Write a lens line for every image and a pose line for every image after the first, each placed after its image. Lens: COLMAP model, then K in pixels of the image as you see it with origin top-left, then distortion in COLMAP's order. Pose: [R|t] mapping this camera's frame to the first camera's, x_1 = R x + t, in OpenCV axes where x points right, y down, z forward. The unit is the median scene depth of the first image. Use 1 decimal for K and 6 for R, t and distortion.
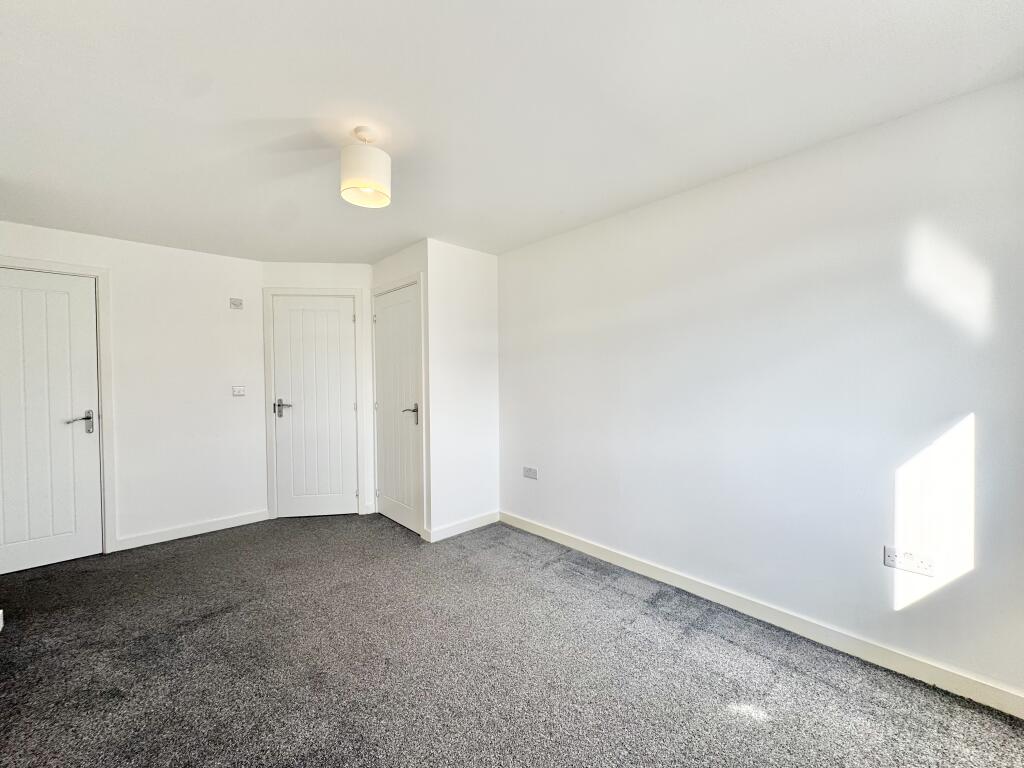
lens RADIAL K [[409.3, 0, 512.0], [0, 409.3, 384.0], [0, 0, 1]] dist [0.002244, 0.000380]
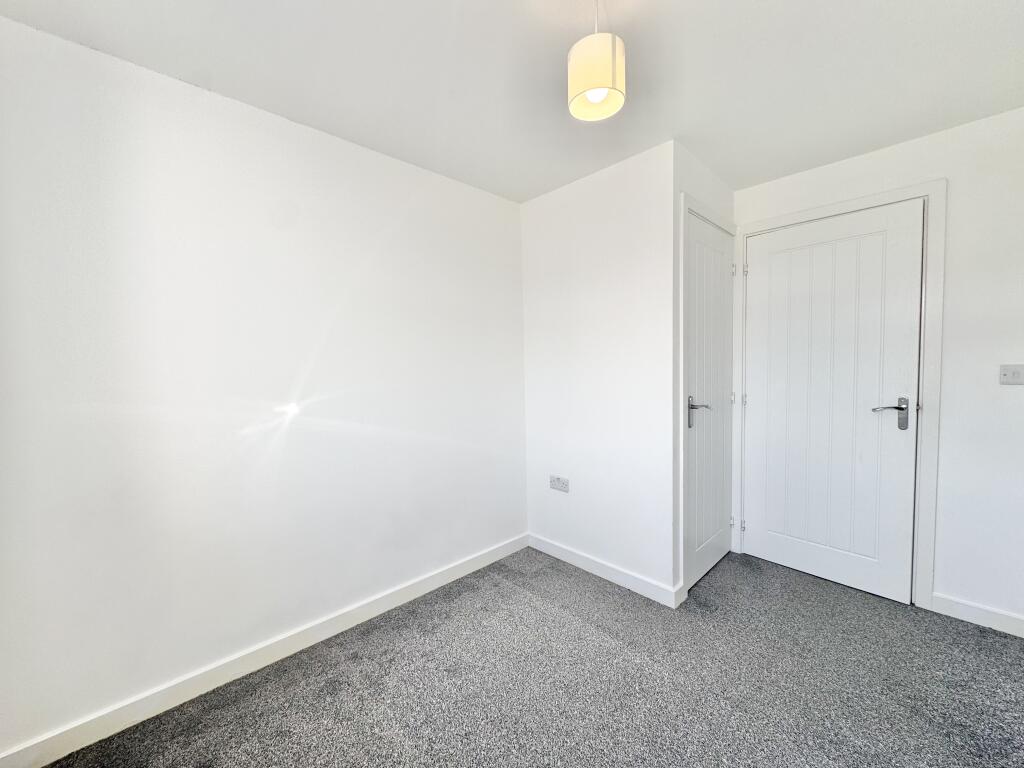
lens RADIAL K [[409.3, 0, 512.0], [0, 409.3, 384.0], [0, 0, 1]] dist [0.002244, 0.000380]
pose [[0.003159, 0.051821, -0.998651, -0.350832], [-0.002260, 0.998654, 0.051814, 0.010519], [0.999992, 0.002093, 0.003272, 0.345031]]
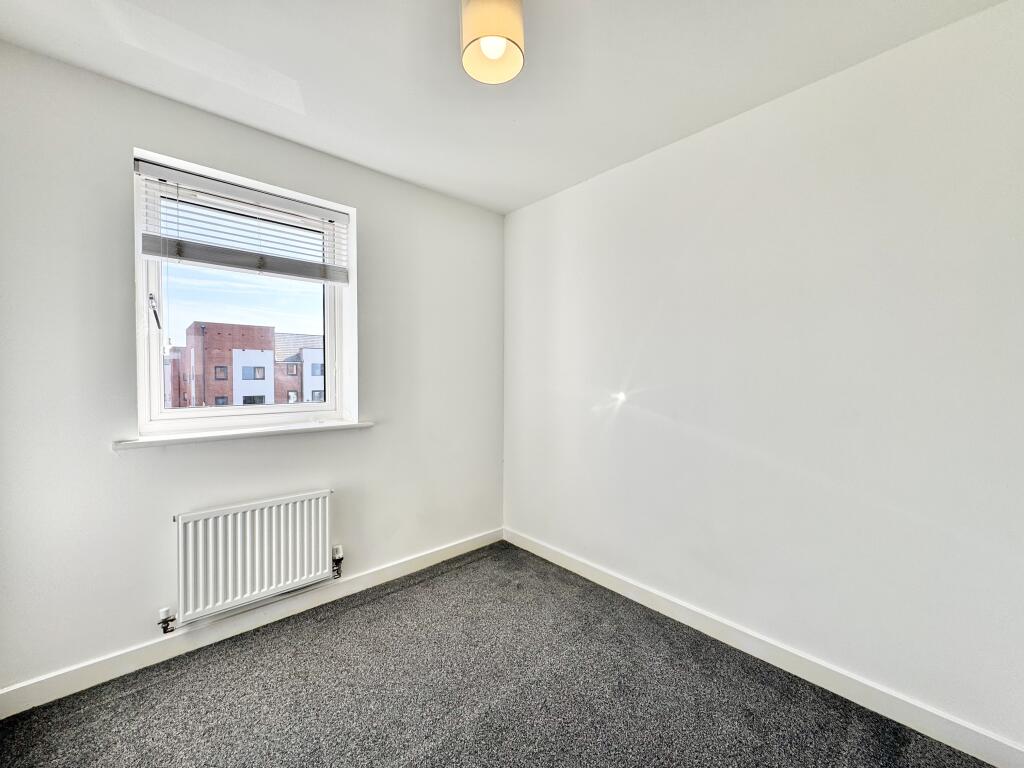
lens RADIAL K [[409.3, 0, 512.0], [0, 409.3, 384.0], [0, 0, 1]] dist [0.002244, 0.000380]
pose [[-0.999772, 0.005433, 0.020660, -0.777756], [0.006254, 0.999184, 0.039892, 0.025115], [-0.020427, 0.040012, -0.998990, 0.784378]]
